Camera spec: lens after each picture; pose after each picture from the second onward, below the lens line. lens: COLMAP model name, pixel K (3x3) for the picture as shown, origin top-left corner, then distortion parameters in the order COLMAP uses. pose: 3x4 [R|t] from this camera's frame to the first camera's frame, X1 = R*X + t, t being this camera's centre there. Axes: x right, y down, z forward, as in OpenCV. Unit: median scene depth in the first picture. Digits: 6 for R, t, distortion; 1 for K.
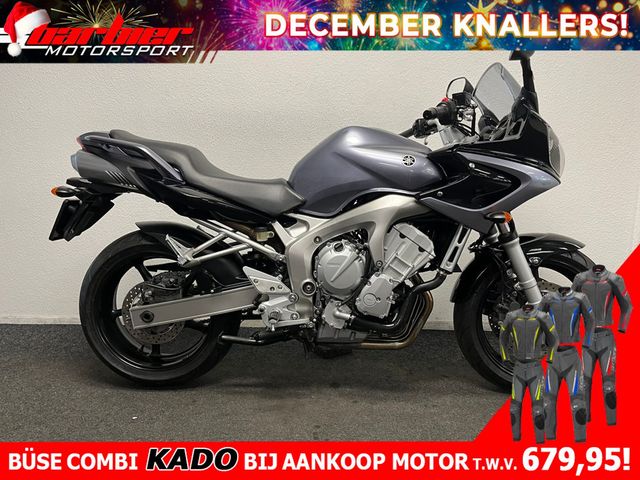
lens RADIAL K [[490.0, 0, 319.2], [0, 490.0, 231.1], [0, 0, 1]] dist [0.076157, -0.106537]
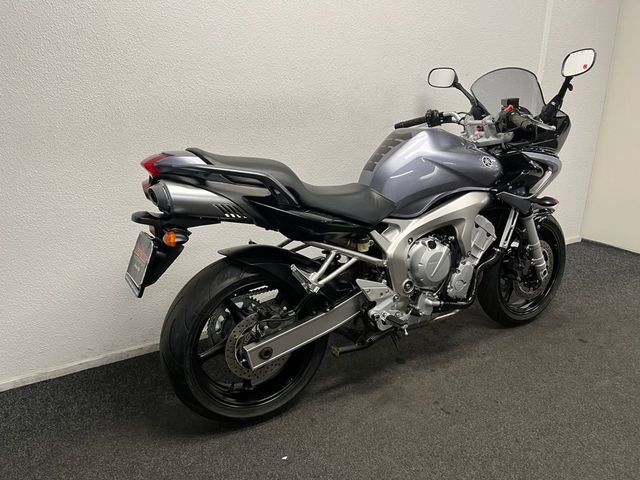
lens RADIAL K [[490.0, 0, 319.2], [0, 490.0, 231.1], [0, 0, 1]] dist [0.076157, -0.106537]
pose [[0.851013, -0.165591, 0.498353, -0.698765], [0.090182, 0.980968, 0.171954, -0.203224], [-0.517343, -0.101393, 0.849751, 0.197791]]
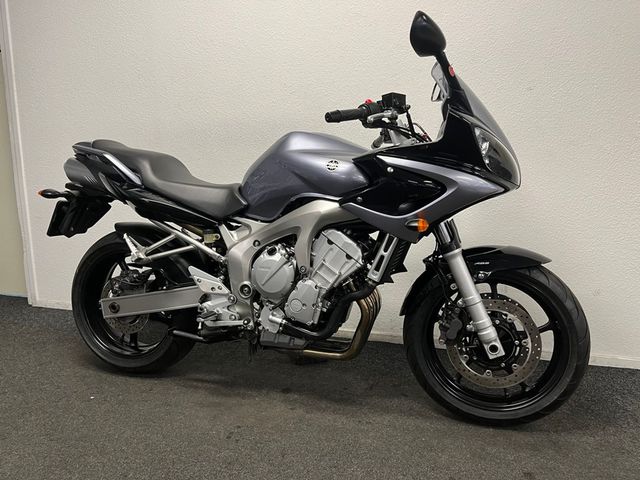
lens RADIAL K [[490.0, 0, 319.2], [0, 490.0, 231.1], [0, 0, 1]] dist [0.076157, -0.106537]
pose [[0.963115, 0.029255, -0.267494, 0.393285], [-0.035307, 0.999217, -0.017845, 0.005750], [0.266763, 0.026631, 0.963394, 0.052424]]
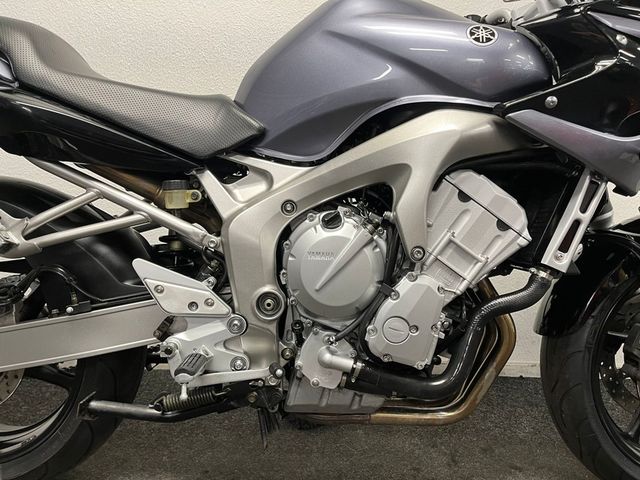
lens RADIAL K [[490.0, 0, 319.2], [0, 490.0, 231.1], [0, 0, 1]] dist [0.076157, -0.106537]
pose [[0.999224, 0.013517, 0.036986, 0.009400], [-0.011658, 0.998679, -0.050043, 0.066524], [-0.037613, 0.049573, 0.998062, 0.503208]]
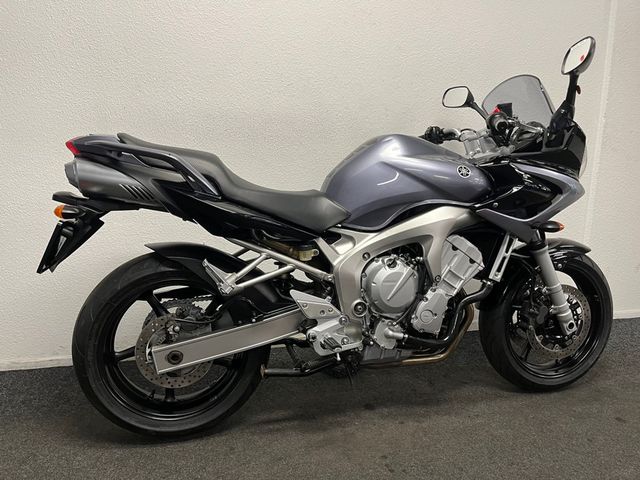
lens RADIAL K [[490.0, 0, 319.2], [0, 490.0, 231.1], [0, 0, 1]] dist [0.076157, -0.106537]
pose [[0.959787, -0.036073, 0.278401, -0.346306], [0.034634, 0.999349, 0.010085, -0.041787], [-0.278584, -0.000037, 0.960412, 0.130197]]
